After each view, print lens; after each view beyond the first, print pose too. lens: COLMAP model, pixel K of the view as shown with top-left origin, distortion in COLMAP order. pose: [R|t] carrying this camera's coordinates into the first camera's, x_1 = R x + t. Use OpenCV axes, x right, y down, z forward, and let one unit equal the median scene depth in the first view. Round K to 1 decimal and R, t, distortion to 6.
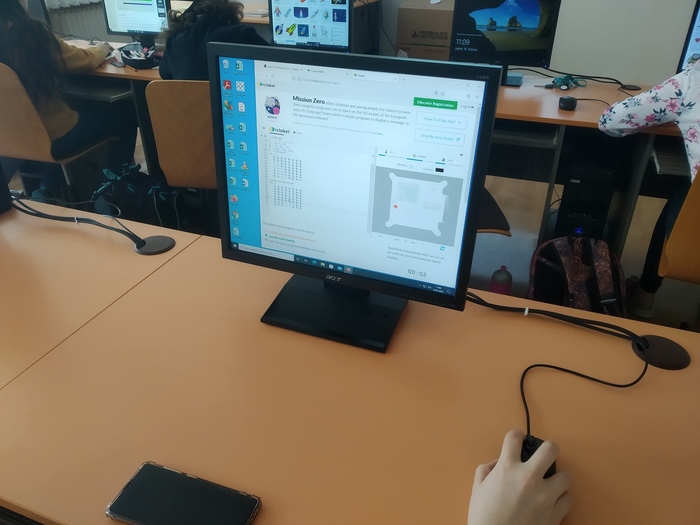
lens RADIAL K [[565.3, 0, 346.2], [0, 565.3, 261.6], [0, 0, 1]] dist [0.008199, -0.016222]
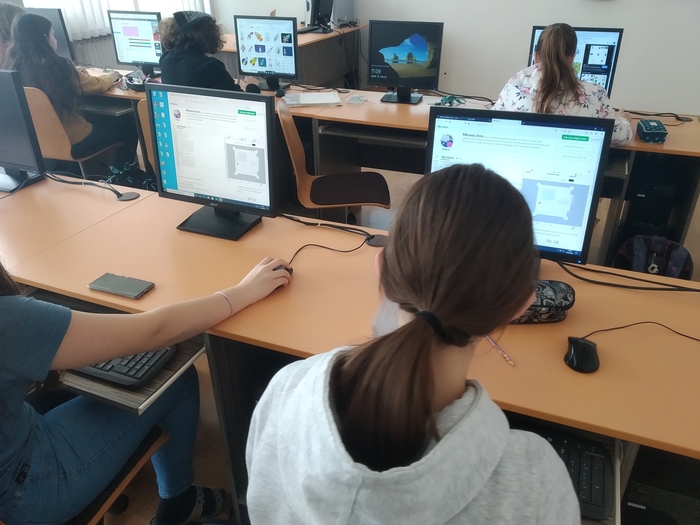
lens RADIAL K [[565.3, 0, 353.0], [0, 565.3, 264.0], [0, 0, 1]] dist [0.008199, -0.016222]
pose [[0.999745, 0.003962, -0.022237, 0.232231], [-0.004504, 0.999693, -0.024367, 0.129710], [0.022134, 0.024461, 0.999456, -0.420532]]
